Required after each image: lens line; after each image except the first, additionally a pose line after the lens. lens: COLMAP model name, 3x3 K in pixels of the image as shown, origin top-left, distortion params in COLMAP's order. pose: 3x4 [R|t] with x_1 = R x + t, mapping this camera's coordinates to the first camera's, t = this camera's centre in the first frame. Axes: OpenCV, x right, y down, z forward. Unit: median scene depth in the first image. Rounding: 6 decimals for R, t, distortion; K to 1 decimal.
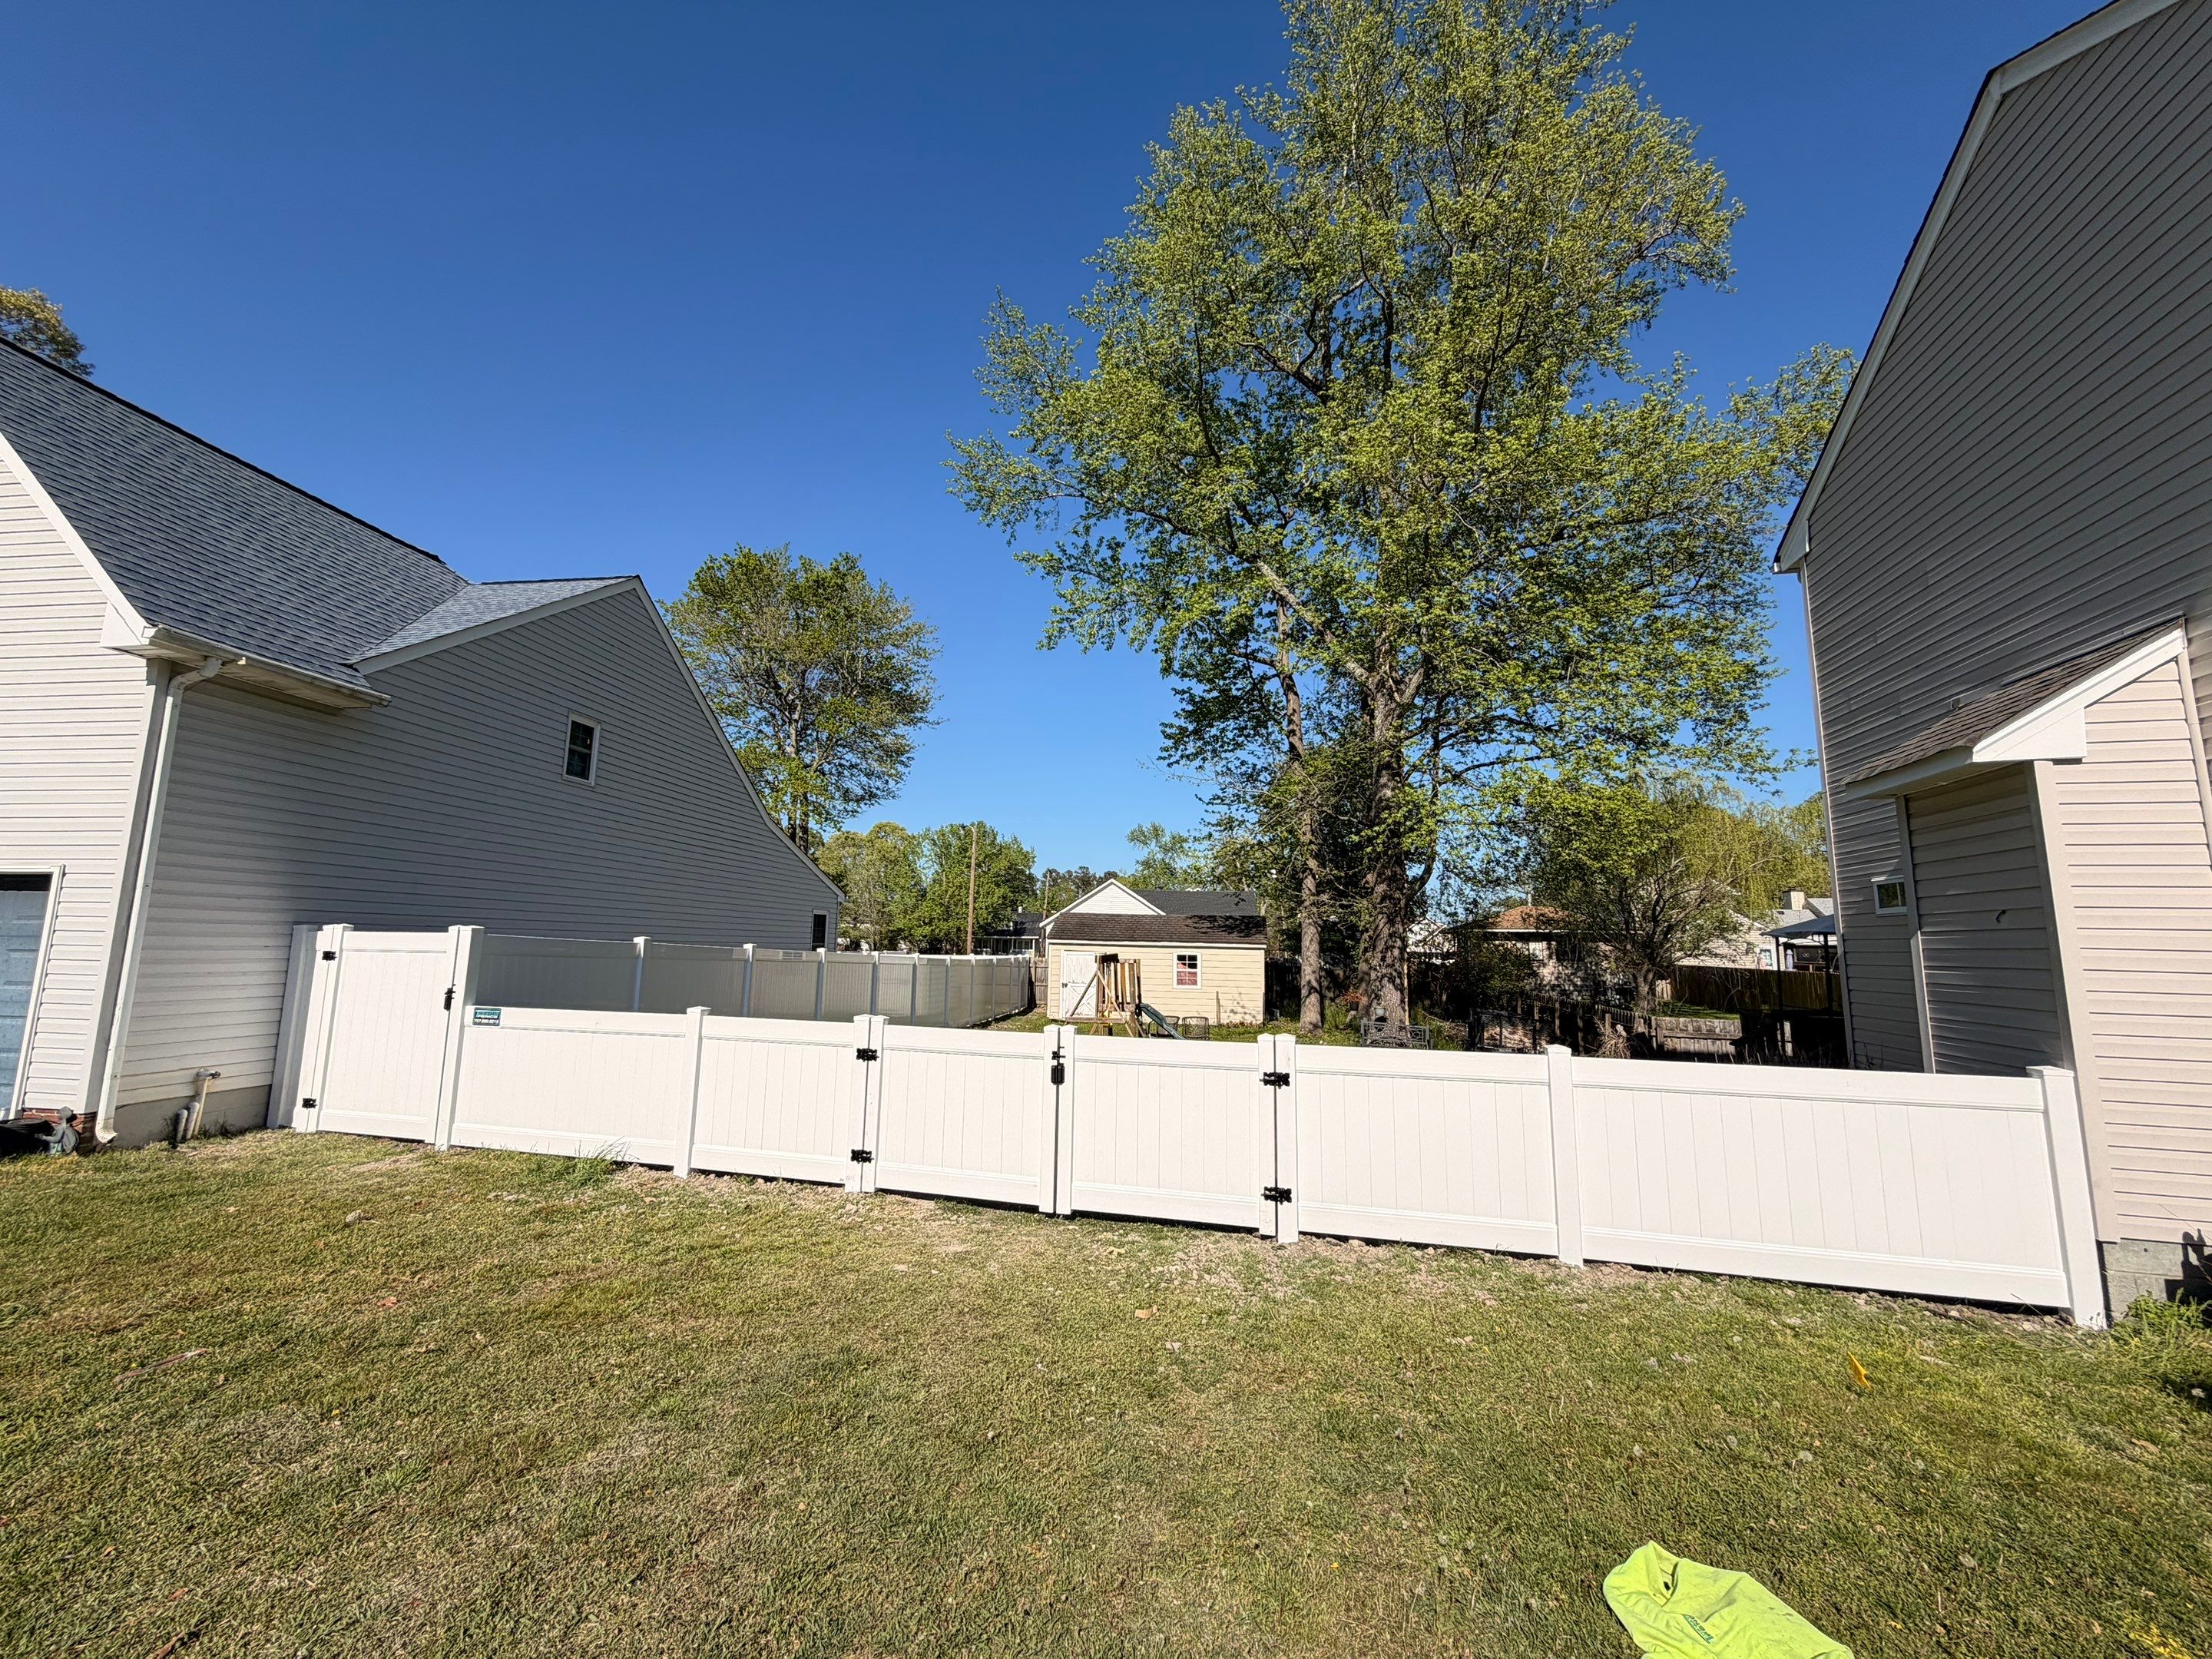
lens RADIAL K [[878.0, 0, 1096.1], [0, 878.0, 828.3], [0, 0, 1]] dist [-0.001034, 0.000025]
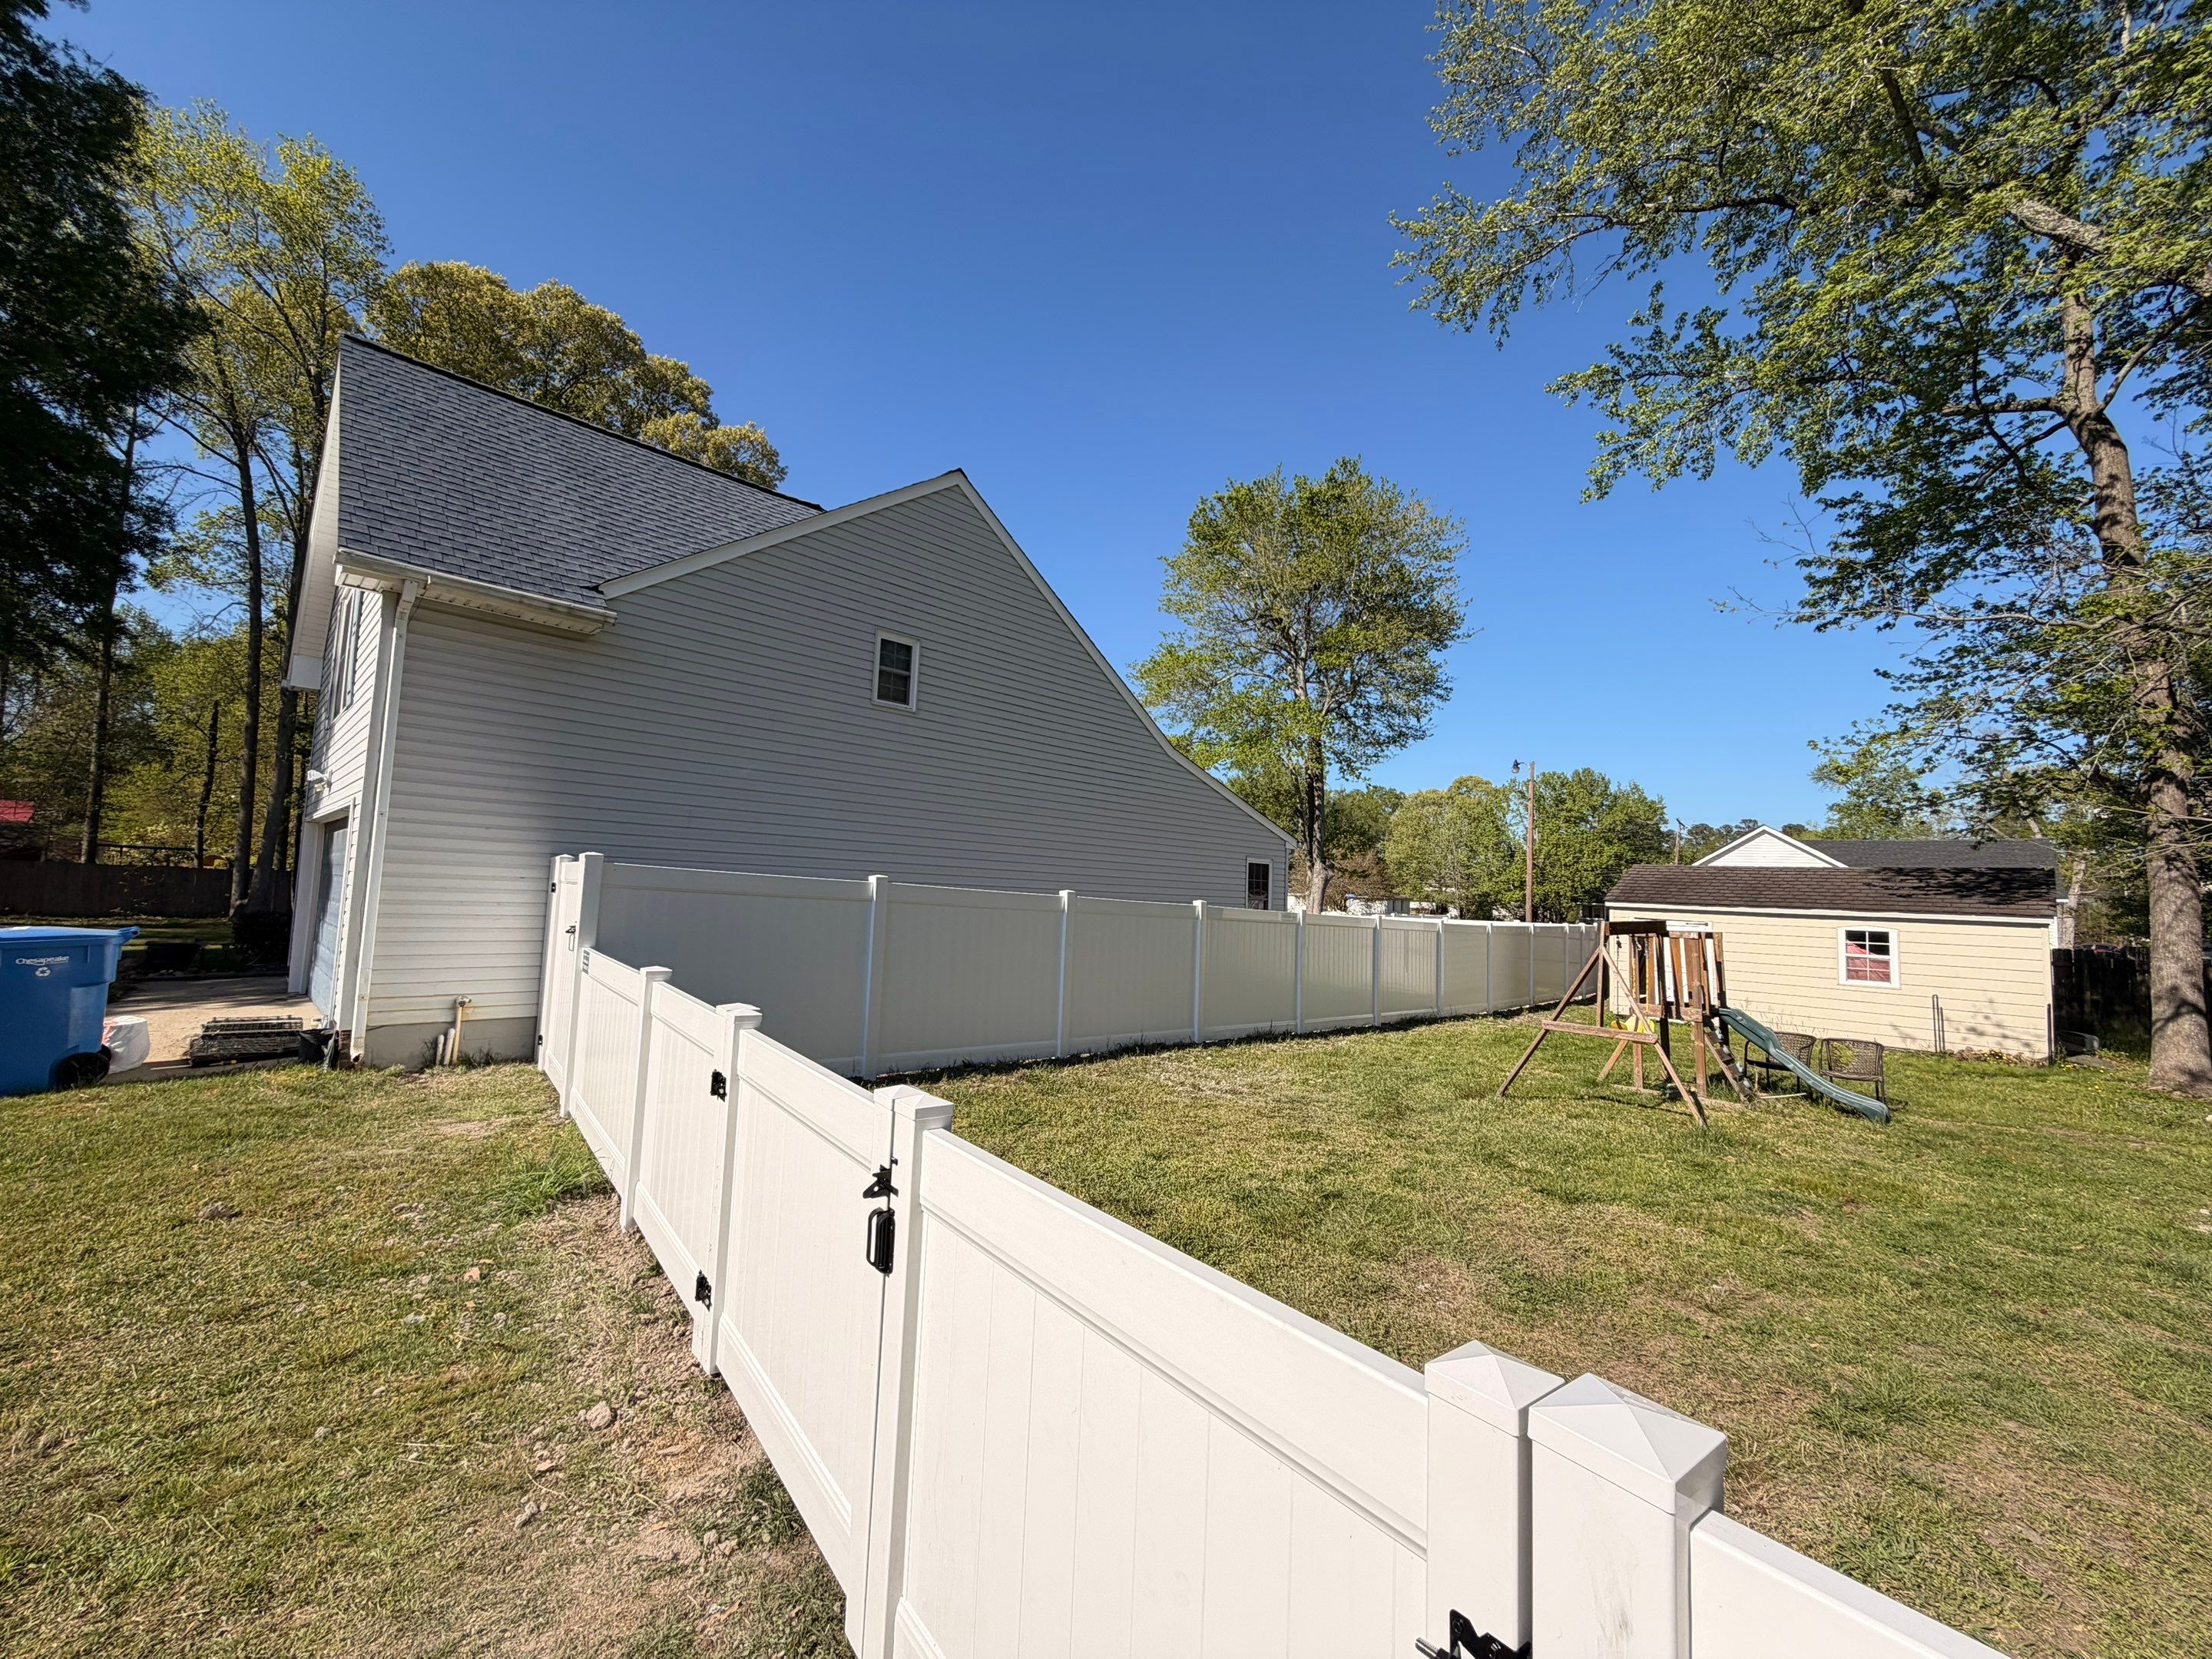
lens RADIAL K [[878.0, 0, 1095.3], [0, 878.0, 824.1], [0, 0, 1]] dist [-0.001034, 0.000025]
pose [[0.790967, -0.035037, -0.610855, 0.051548], [0.056558, 0.998271, 0.015976, 0.028408], [0.609239, -0.047185, 0.791582, 0.183294]]
